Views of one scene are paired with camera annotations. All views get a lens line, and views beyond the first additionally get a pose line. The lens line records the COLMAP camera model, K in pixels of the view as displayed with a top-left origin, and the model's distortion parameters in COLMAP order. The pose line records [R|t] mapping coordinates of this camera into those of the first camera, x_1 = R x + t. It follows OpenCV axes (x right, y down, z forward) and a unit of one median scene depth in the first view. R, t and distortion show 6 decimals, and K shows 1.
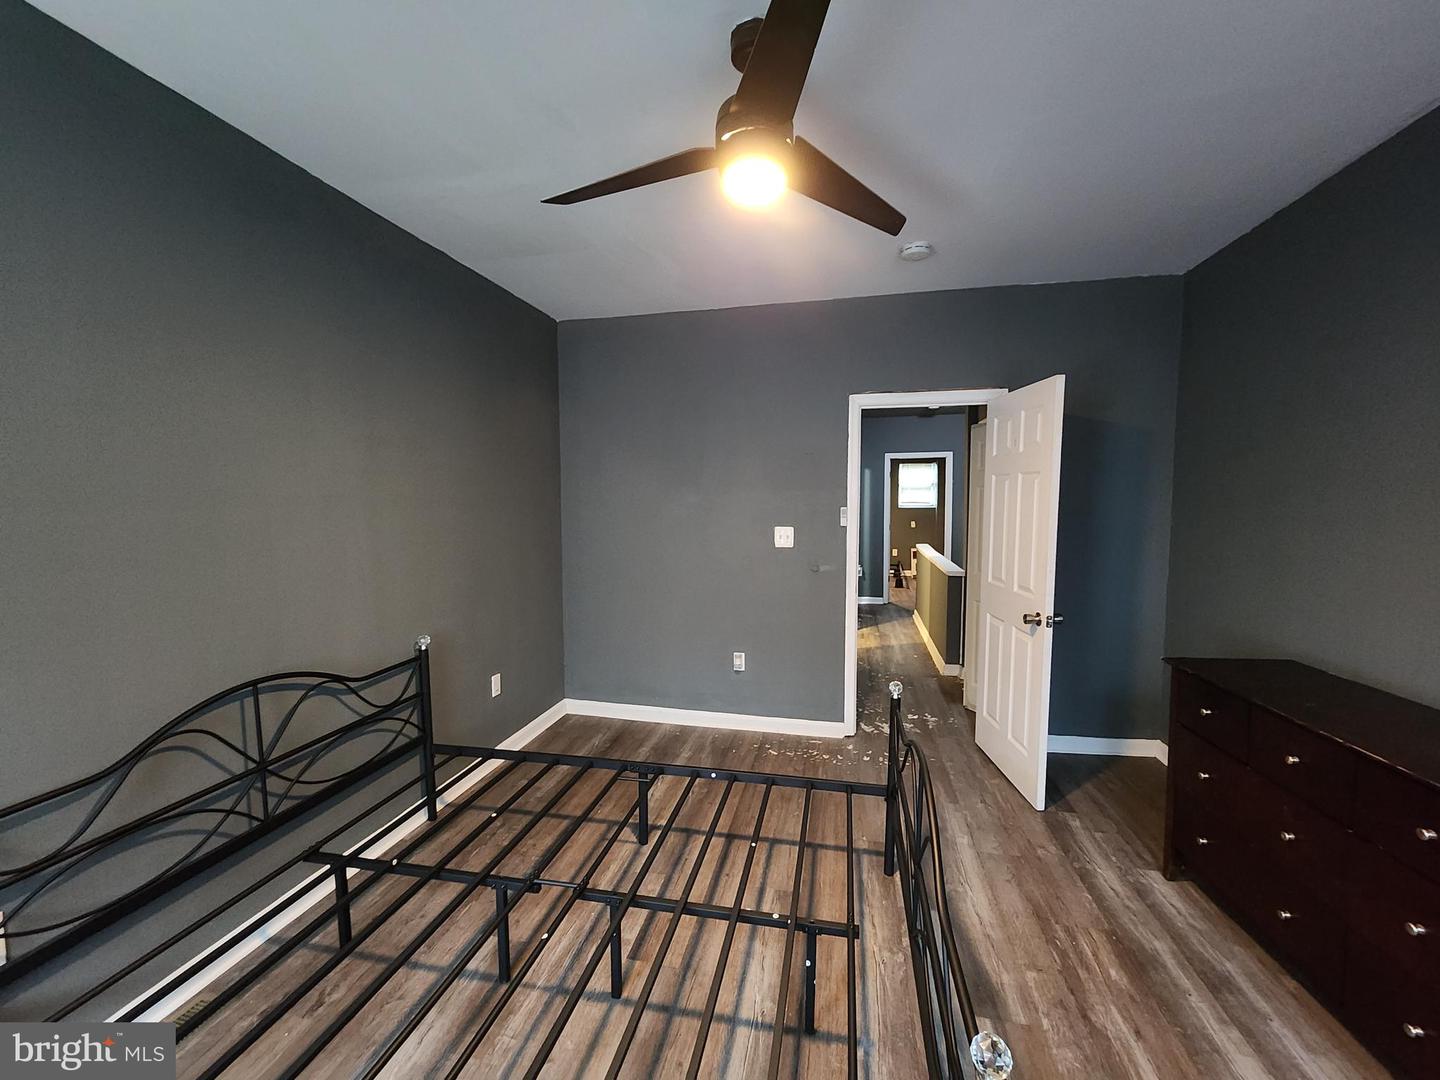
lens RADIAL K [[586.4, 0, 729.8], [0, 586.4, 546.9], [0, 0, 1]] dist [-0.002464, 0.000587]
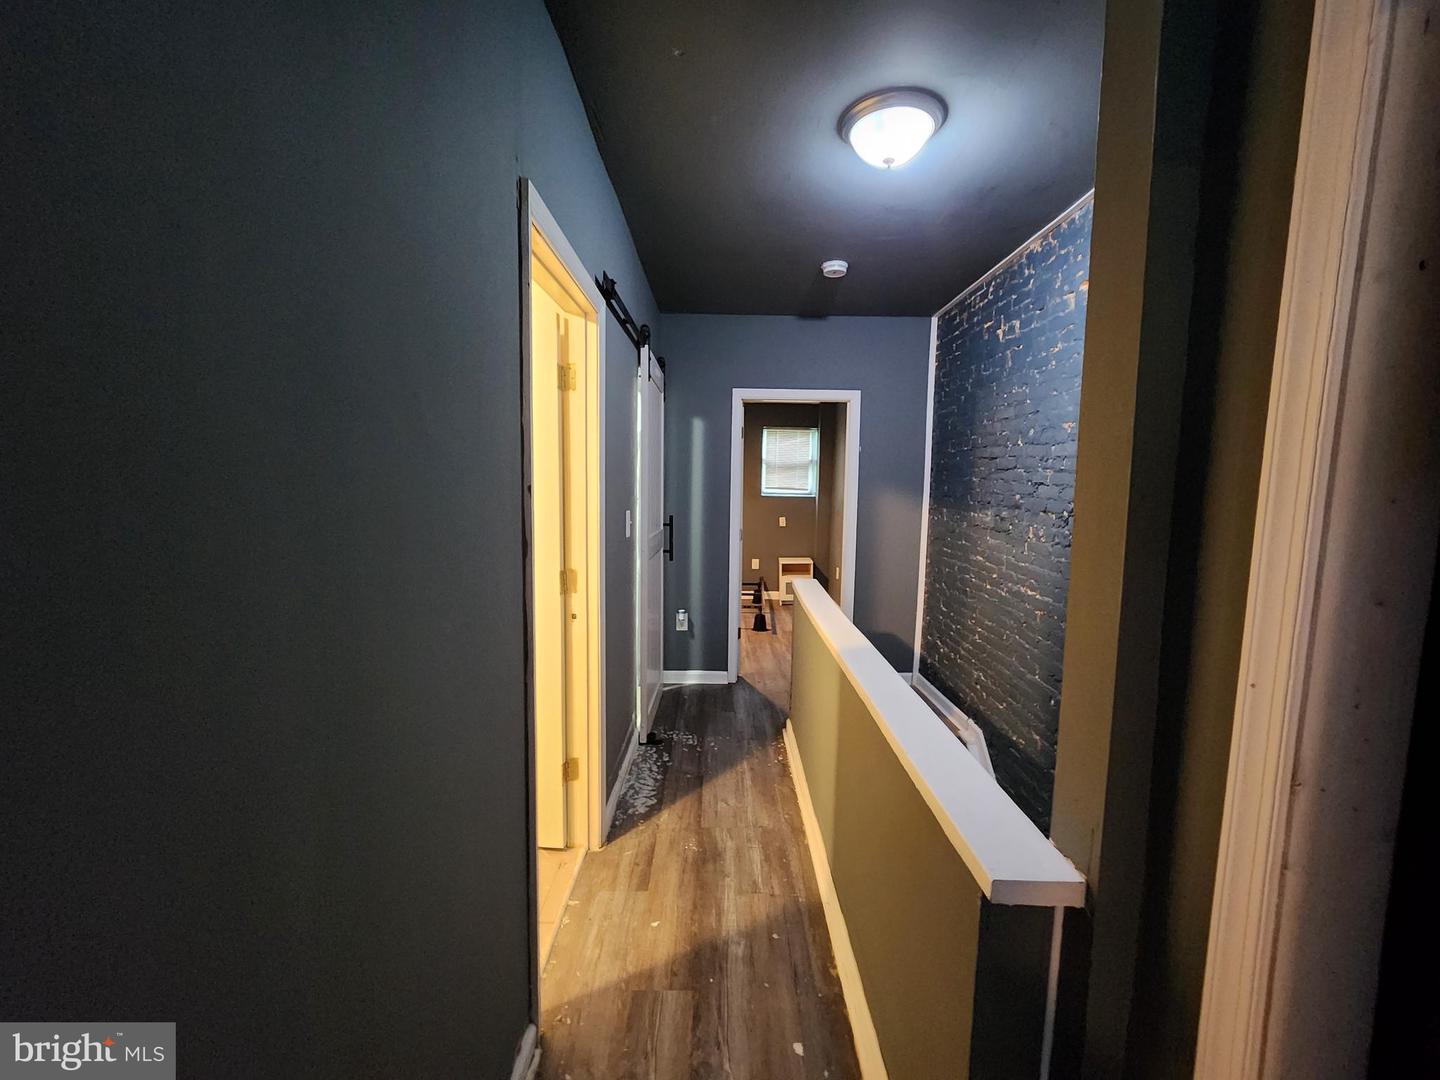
lens RADIAL K [[586.4, 0, 729.8], [0, 586.4, 546.9], [0, 0, 1]] dist [-0.002464, 0.000587]
pose [[0.976268, -0.001639, 0.216558, 0.151014], [-0.004846, 0.999556, 0.029410, -0.038885], [-0.216510, -0.029761, 0.975827, 0.495574]]
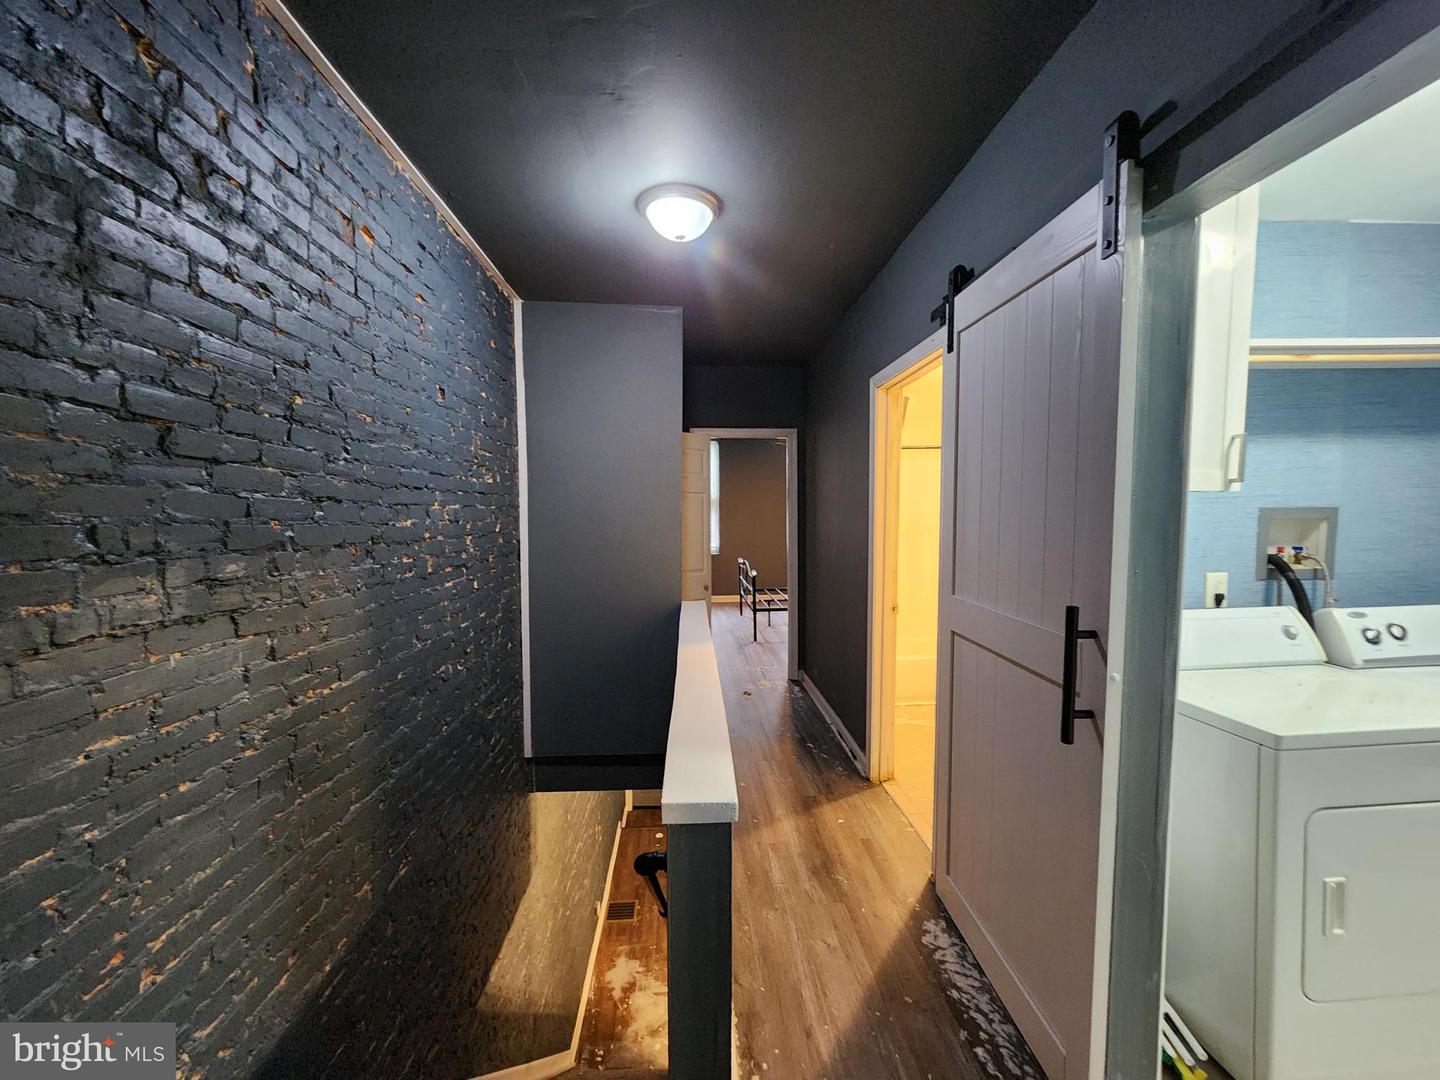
lens RADIAL K [[586.4, 0, 729.8], [0, 586.4, 546.9], [0, 0, 1]] dist [-0.002464, 0.000587]
pose [[-0.962825, 0.020419, -0.269351, 0.319703], [-0.018766, 0.989674, 0.142106, -0.080151], [0.269472, 0.141878, -0.952500, 1.005755]]
